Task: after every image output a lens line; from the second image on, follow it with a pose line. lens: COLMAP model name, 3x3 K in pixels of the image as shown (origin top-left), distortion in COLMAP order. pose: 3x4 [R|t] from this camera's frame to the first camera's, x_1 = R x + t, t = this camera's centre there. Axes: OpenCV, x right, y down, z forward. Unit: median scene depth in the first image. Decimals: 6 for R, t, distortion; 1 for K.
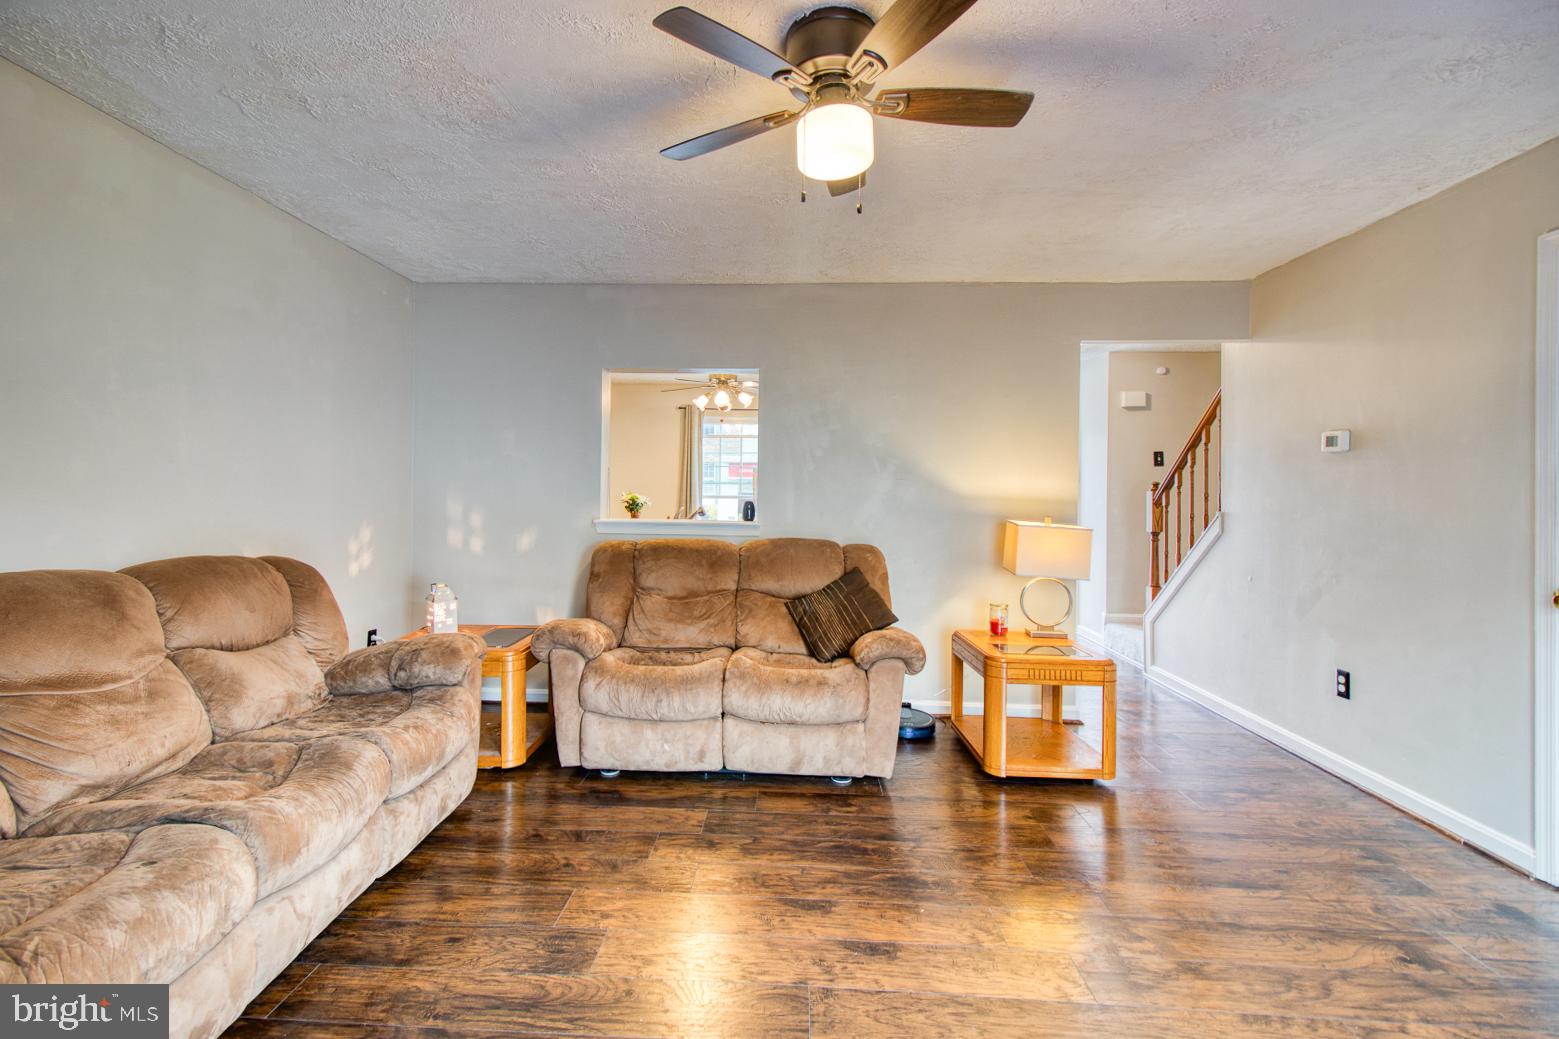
lens RADIAL K [[707.0, 0, 766.5], [0, 707.0, 492.8], [0, 0, 1]] dist [0.016191, -0.000147]
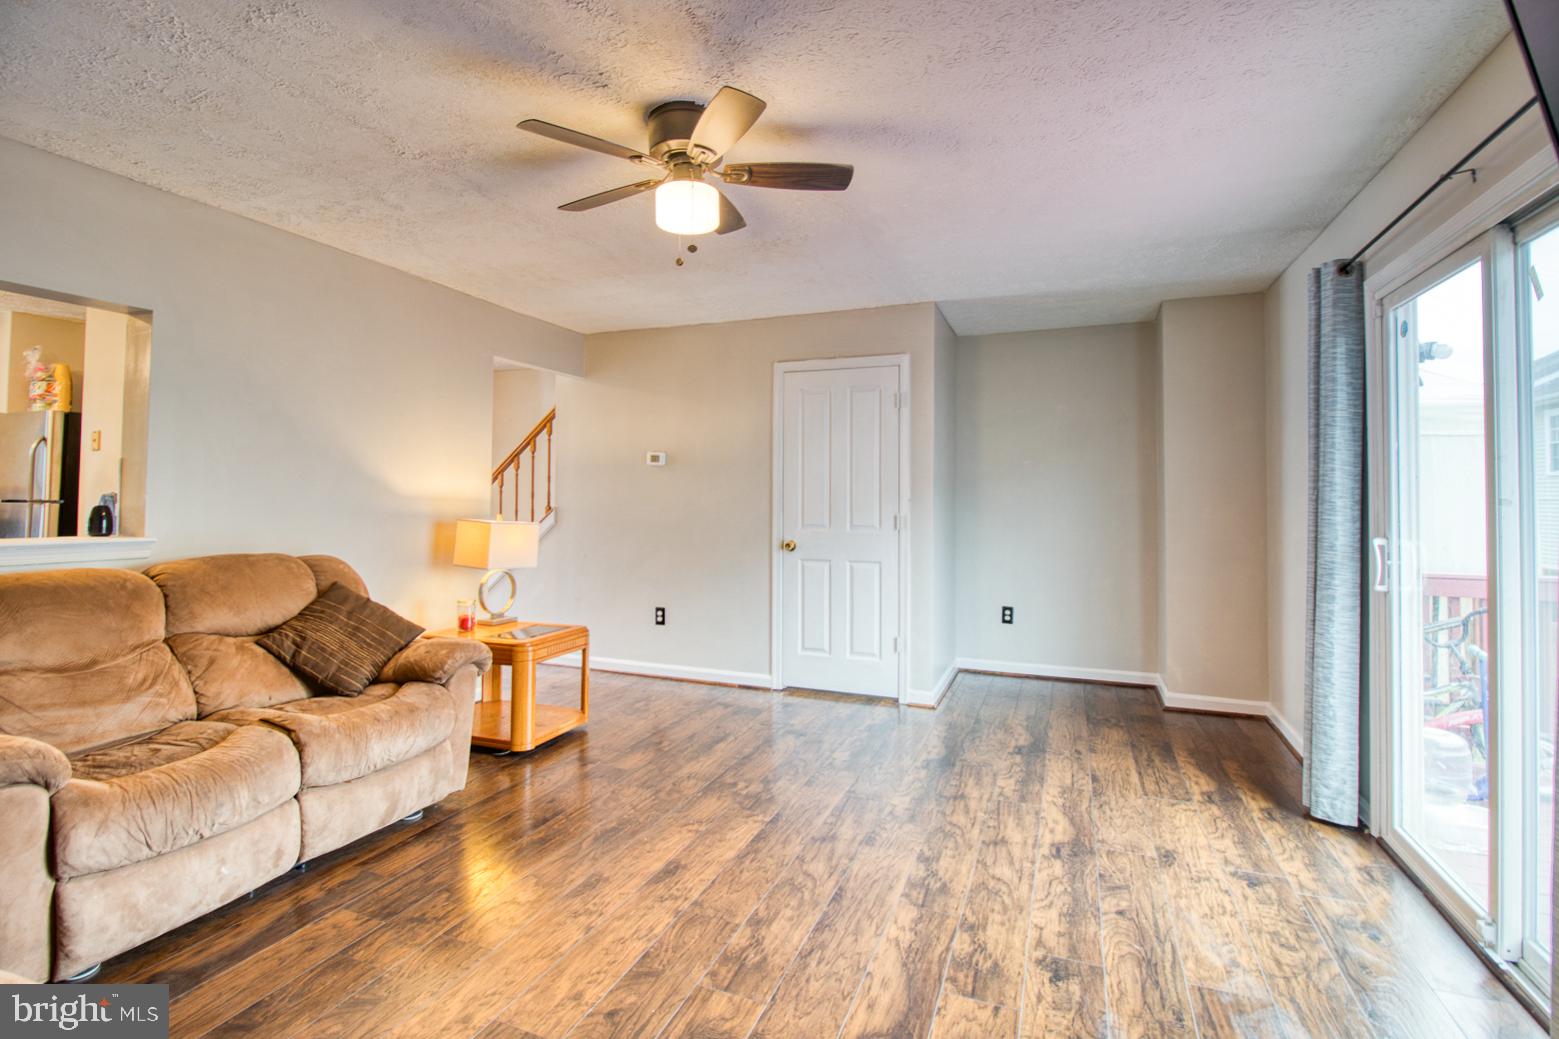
lens RADIAL K [[709.7, 0, 779.7], [0, 709.7, 485.9], [0, 0, 1]] dist [-0.000237, -0.000621]
pose [[0.331526, 0.004528, 0.943435, -0.604511], [-0.003567, 0.999987, -0.003546, -0.010173], [-0.943439, -0.002190, 0.331538, 0.271081]]
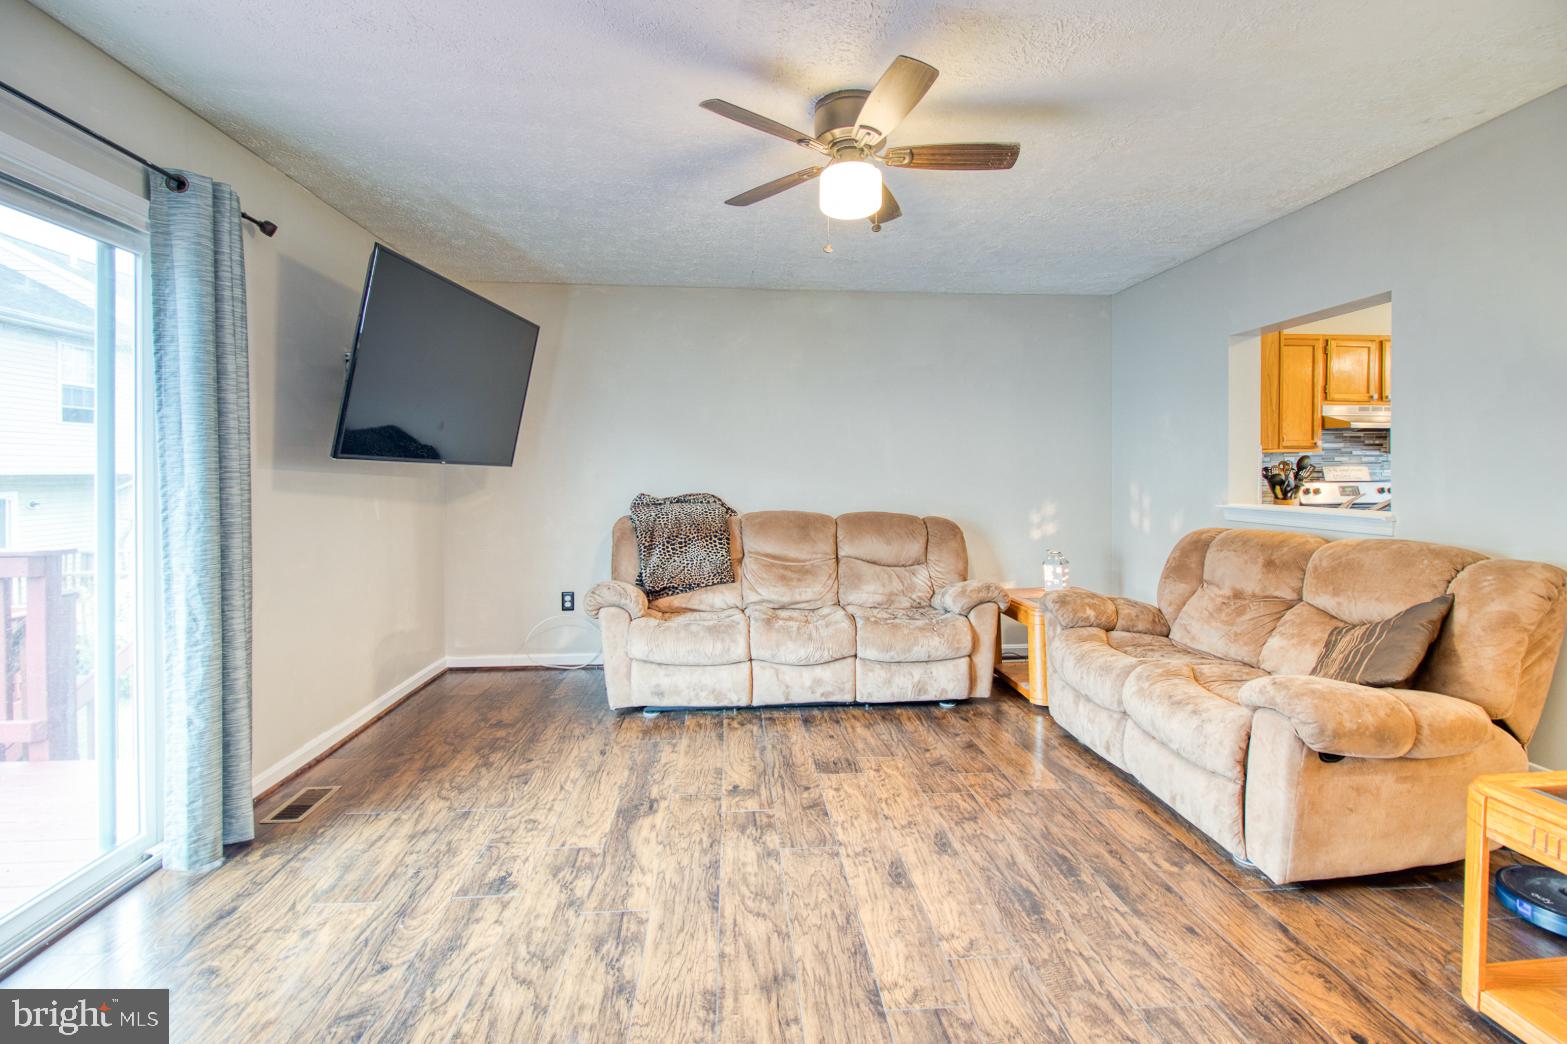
lens RADIAL K [[713.4, 0, 783.7], [0, 713.4, 488.2], [0, 0, 1]] dist [-0.000237, -0.000621]
pose [[0.123136, 0.008091, -0.992357, 0.803573], [0.000894, 0.999965, 0.008264, 0.011353], [0.992389, -0.001905, 0.123125, 0.440491]]
